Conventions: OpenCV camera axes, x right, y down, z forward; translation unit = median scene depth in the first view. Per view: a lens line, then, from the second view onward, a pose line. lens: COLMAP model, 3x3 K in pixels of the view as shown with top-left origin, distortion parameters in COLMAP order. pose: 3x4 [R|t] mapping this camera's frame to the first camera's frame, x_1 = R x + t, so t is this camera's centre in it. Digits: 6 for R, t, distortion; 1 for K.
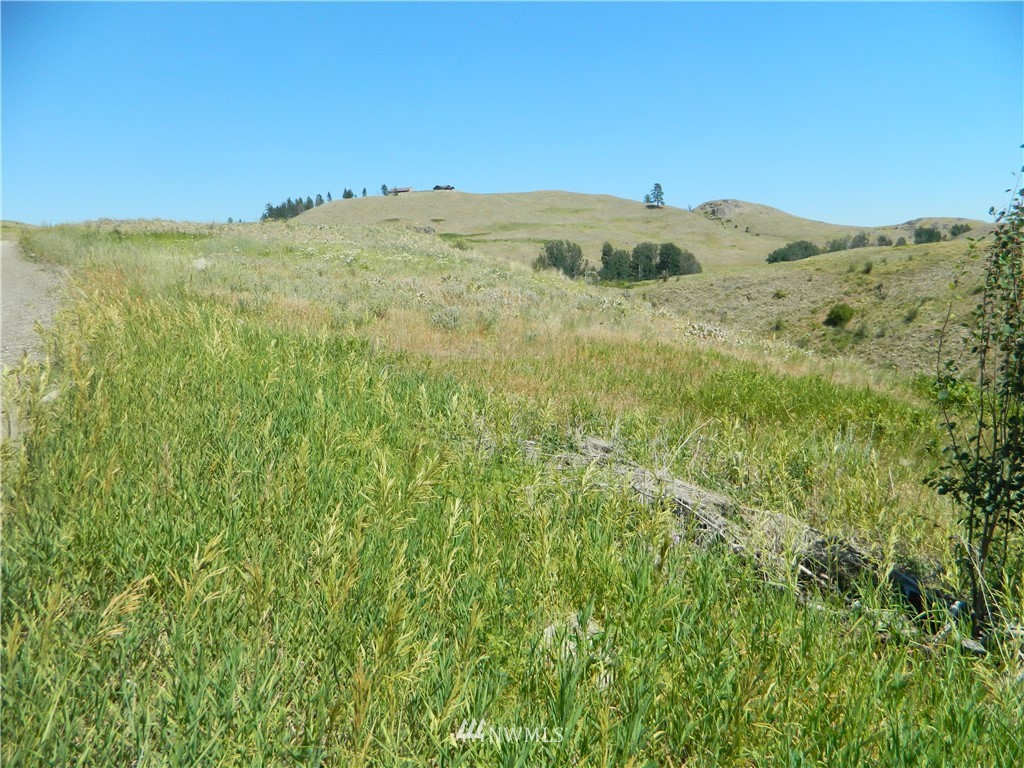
lens RADIAL K [[743.2, 0, 513.1], [0, 743.2, 384.0], [0, 0, 1]] dist [-0.000106, 0.000207]
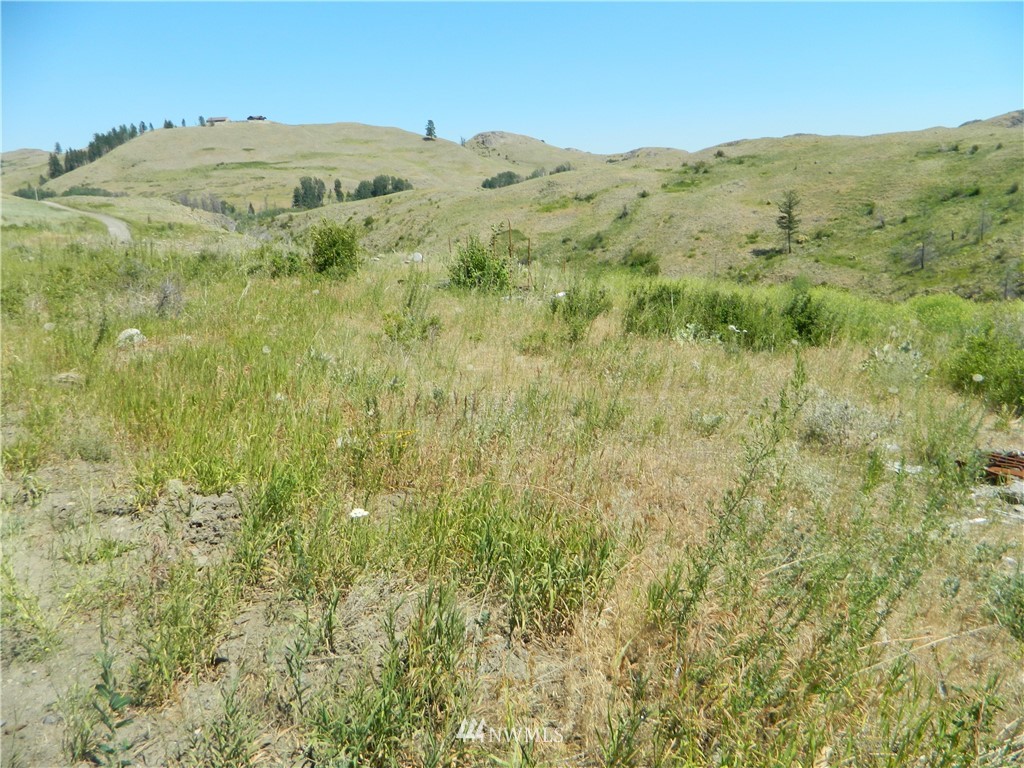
lens RADIAL K [[736.3, 0, 512.3], [0, 736.3, 381.4], [0, 0, 1]] dist [-0.009524, -0.005570]
pose [[0.981199, -0.052225, 0.185797, 0.074095], [0.031492, 0.993114, 0.112839, 0.031136], [-0.190410, -0.104867, 0.976088, -0.273436]]
